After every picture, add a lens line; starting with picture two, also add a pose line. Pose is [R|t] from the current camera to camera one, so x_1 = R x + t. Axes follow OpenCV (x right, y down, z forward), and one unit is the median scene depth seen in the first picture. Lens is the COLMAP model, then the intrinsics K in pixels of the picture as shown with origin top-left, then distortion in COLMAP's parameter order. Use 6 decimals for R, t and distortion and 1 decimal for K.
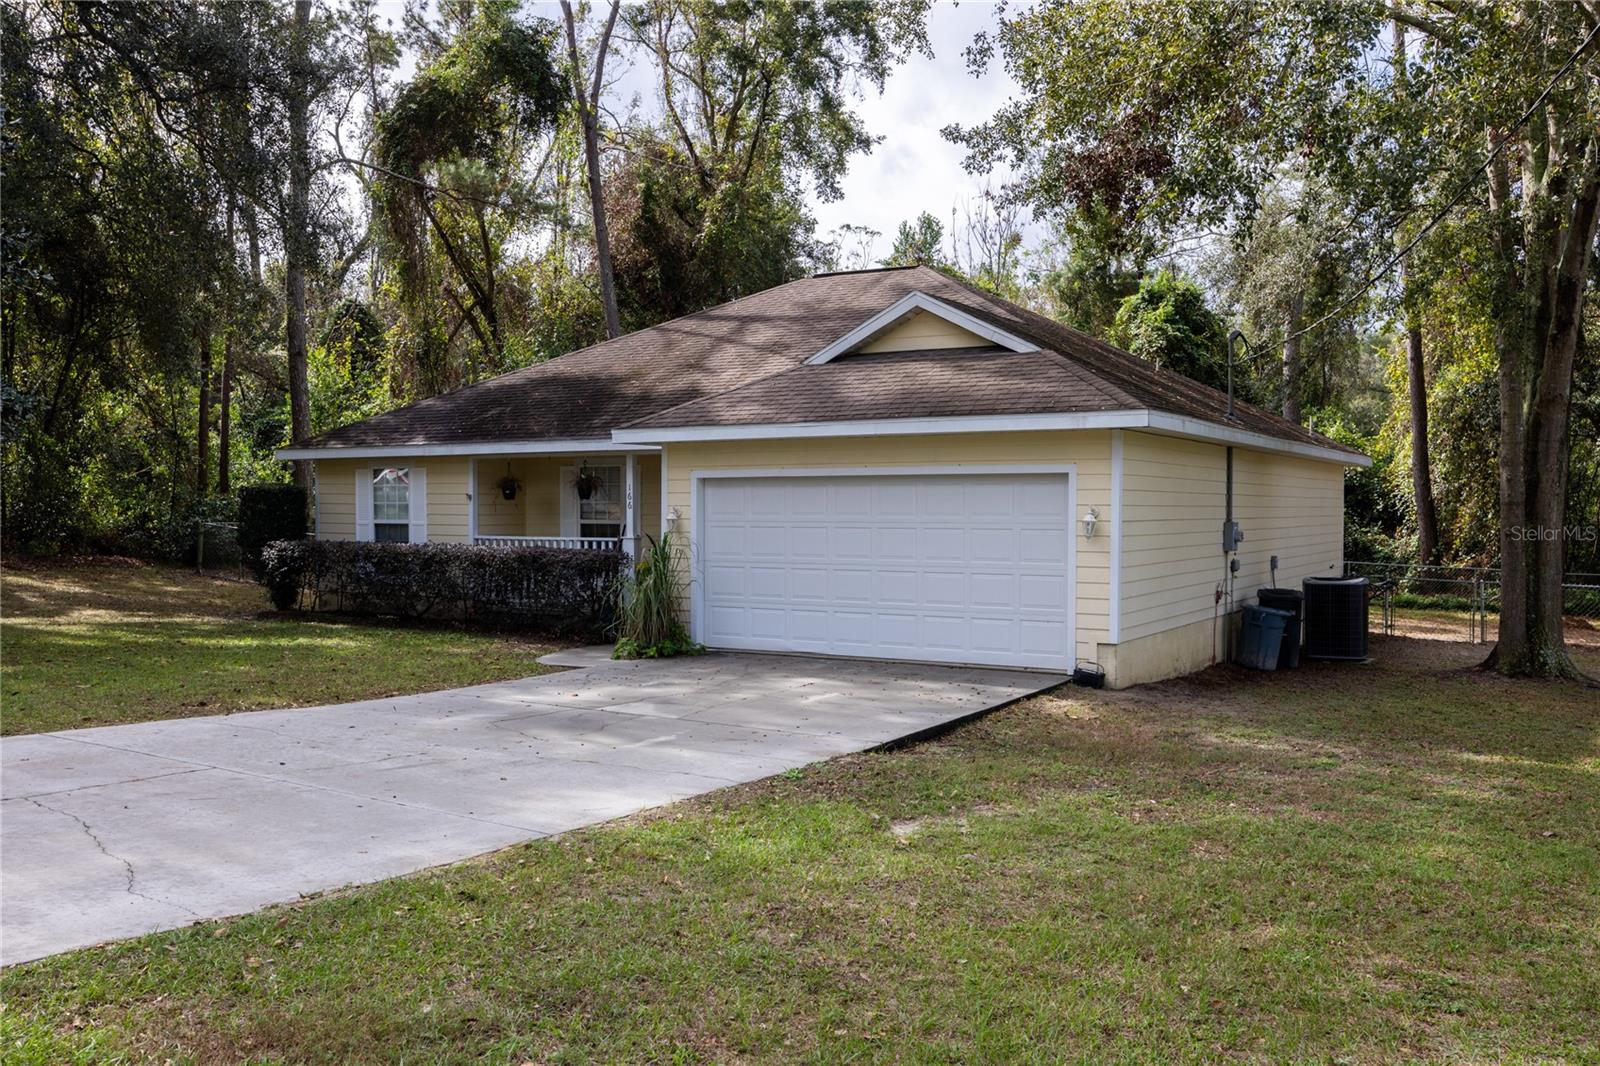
lens RADIAL K [[1382.5, 0, 800.3], [0, 1382.5, 531.8], [0, 0, 1]] dist [0.152690, 0.000556]
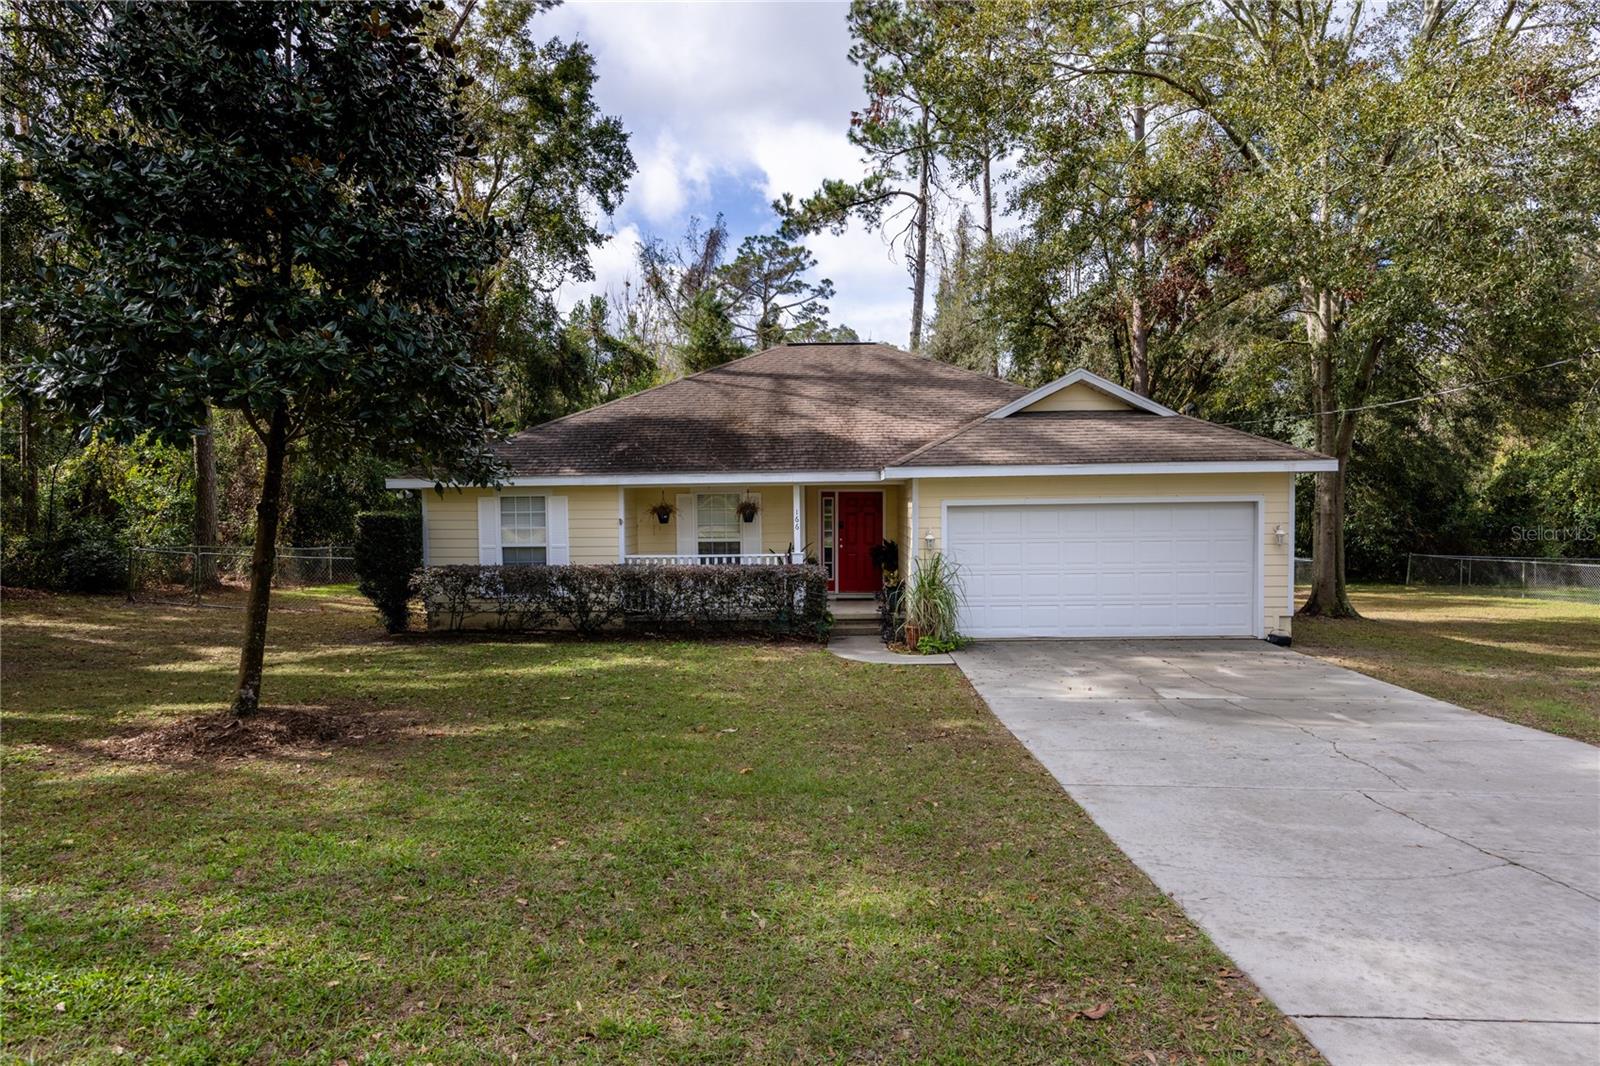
lens RADIAL K [[982.7, 0, 800.8], [0, 982.7, 536.9], [0, 0, 1]] dist [-0.002429, -0.000200]
pose [[0.854417, -0.026162, 0.518929, -0.535369], [0.022122, 0.999658, 0.013975, -0.020949], [-0.519117, -0.000461, 0.854703, 0.246295]]
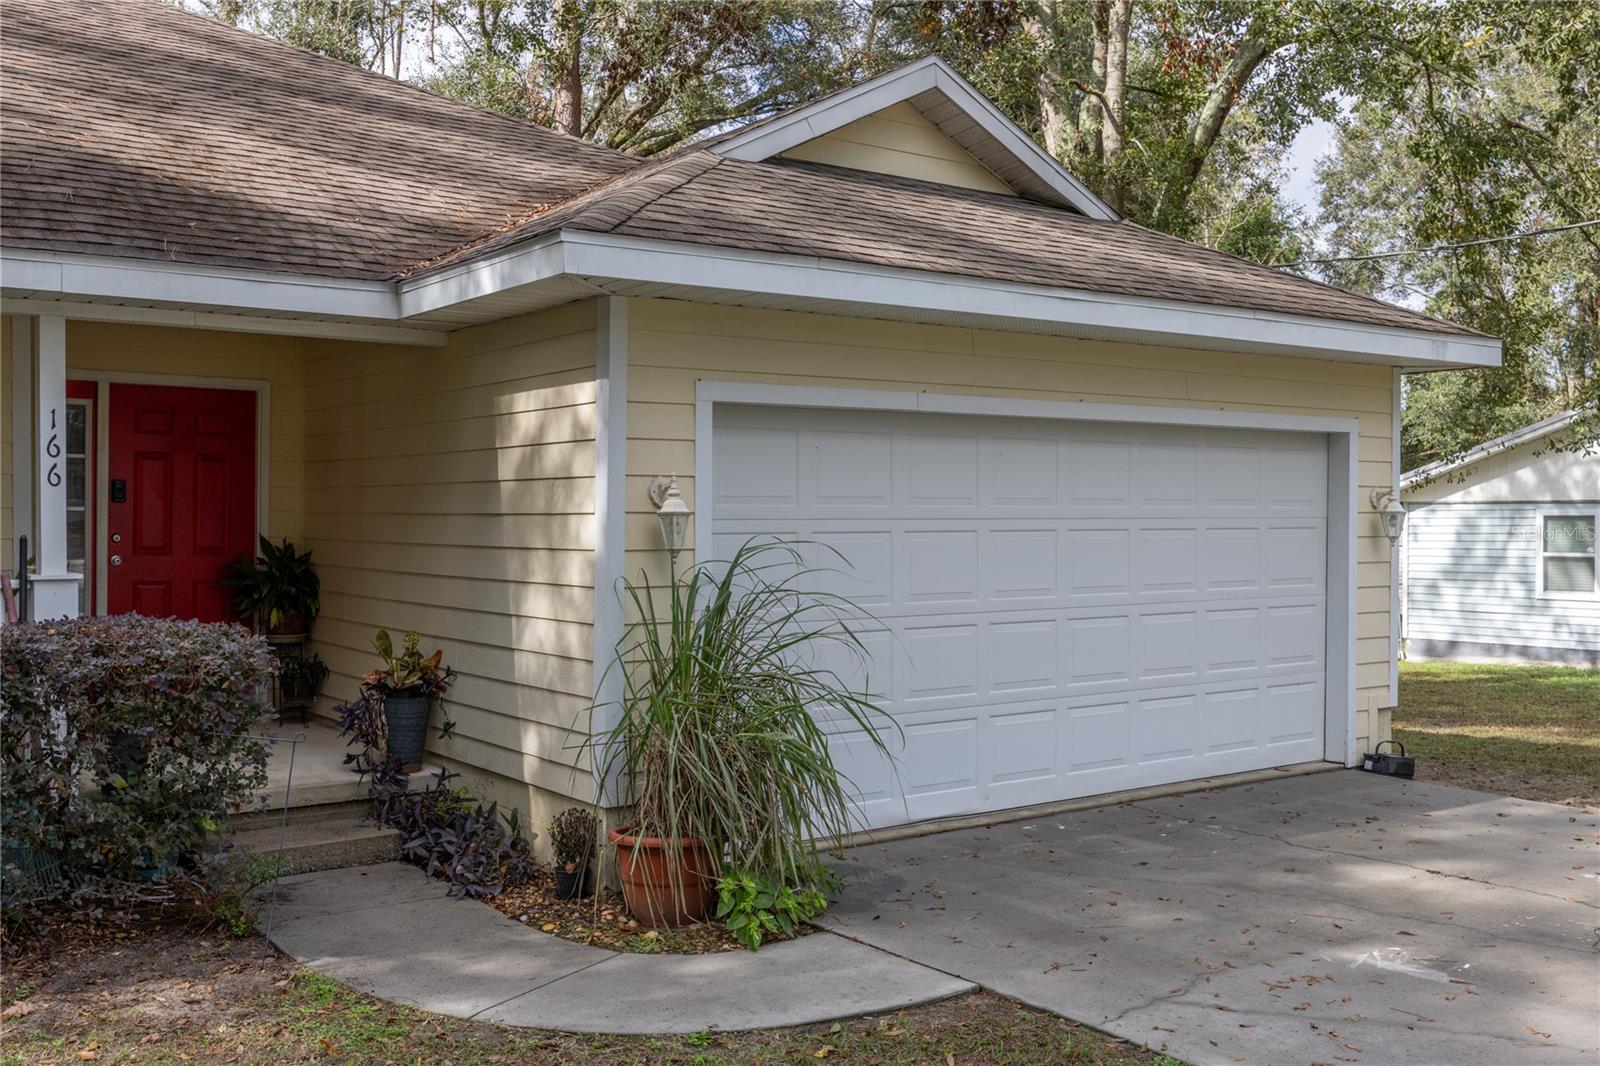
lens RADIAL K [[1483.4, 0, 770.2], [0, 1483.4, 534.0], [0, 0, 1]] dist [-0.004832, -0.010212]
pose [[0.388846, -0.007278, 0.921274, -0.347867], [0.017811, 0.999841, 0.000381, -0.002611], [-0.921131, 0.016261, 0.388914, 0.677722]]
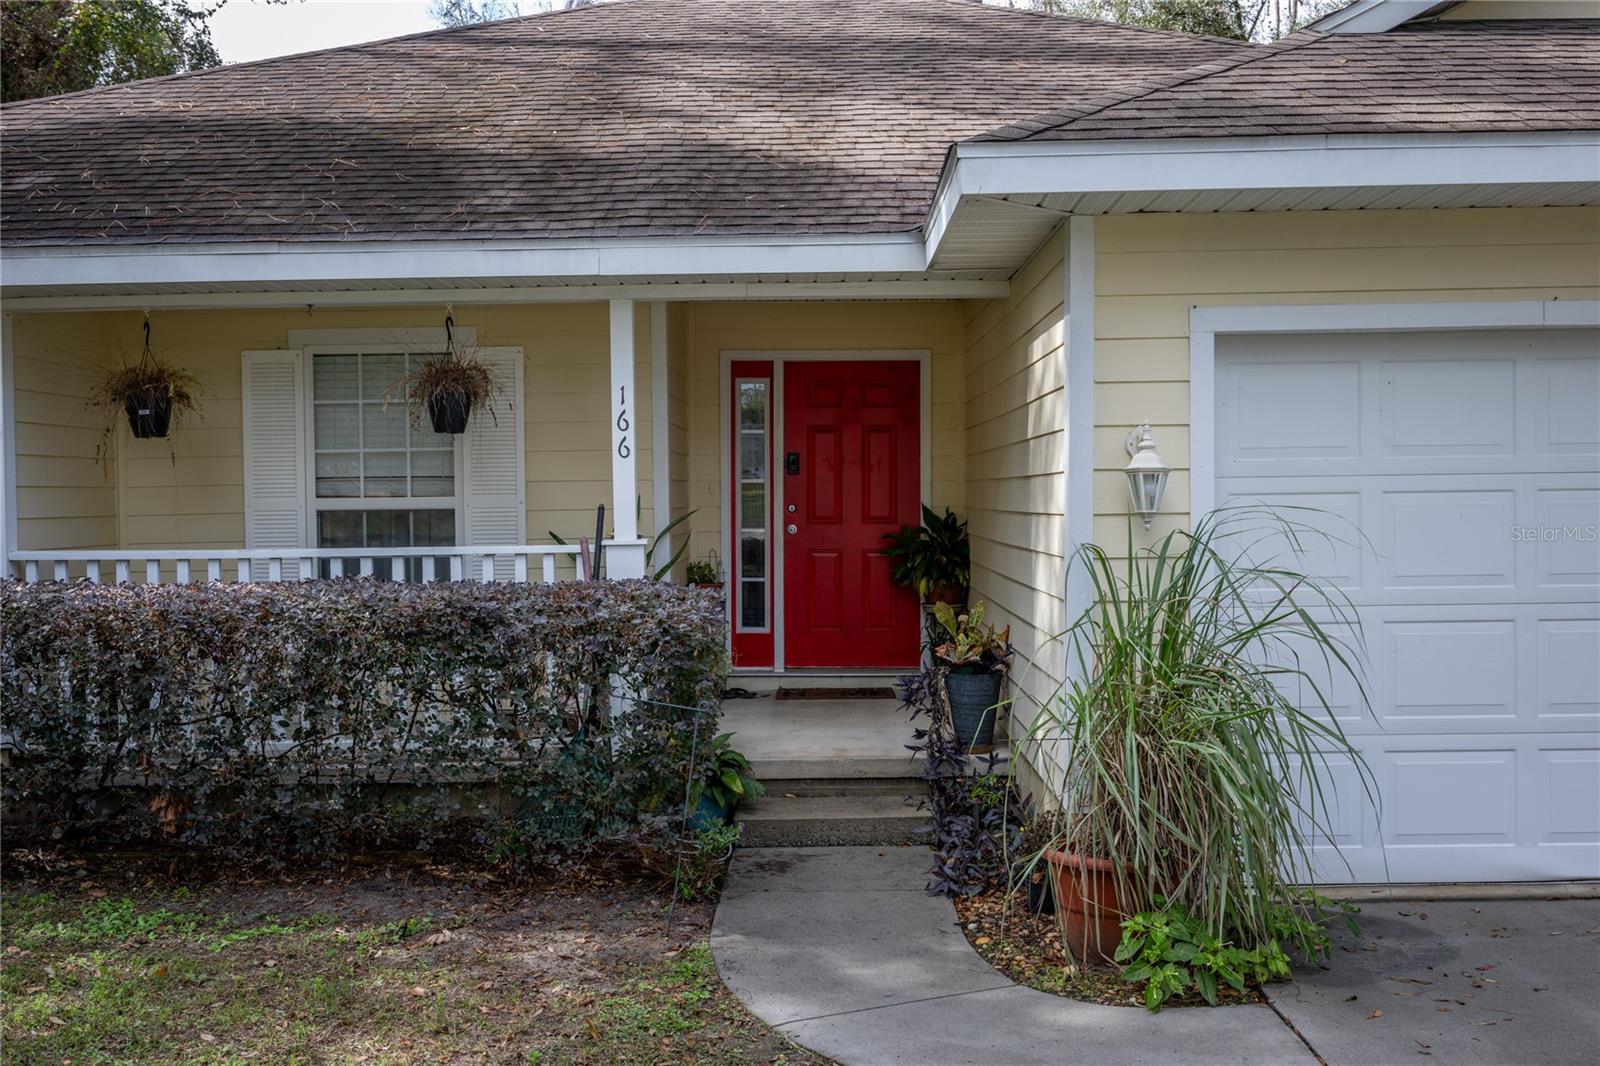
lens RADIAL K [[1483.4, 0, 770.2], [0, 1483.4, 534.0], [0, 0, 1]] dist [-0.004832, -0.010212]
pose [[0.851928, -0.020784, 0.523247, -0.265950], [0.021587, 0.999757, 0.004565, 0.001179], [-0.523214, 0.007406, 0.852169, 0.634234]]
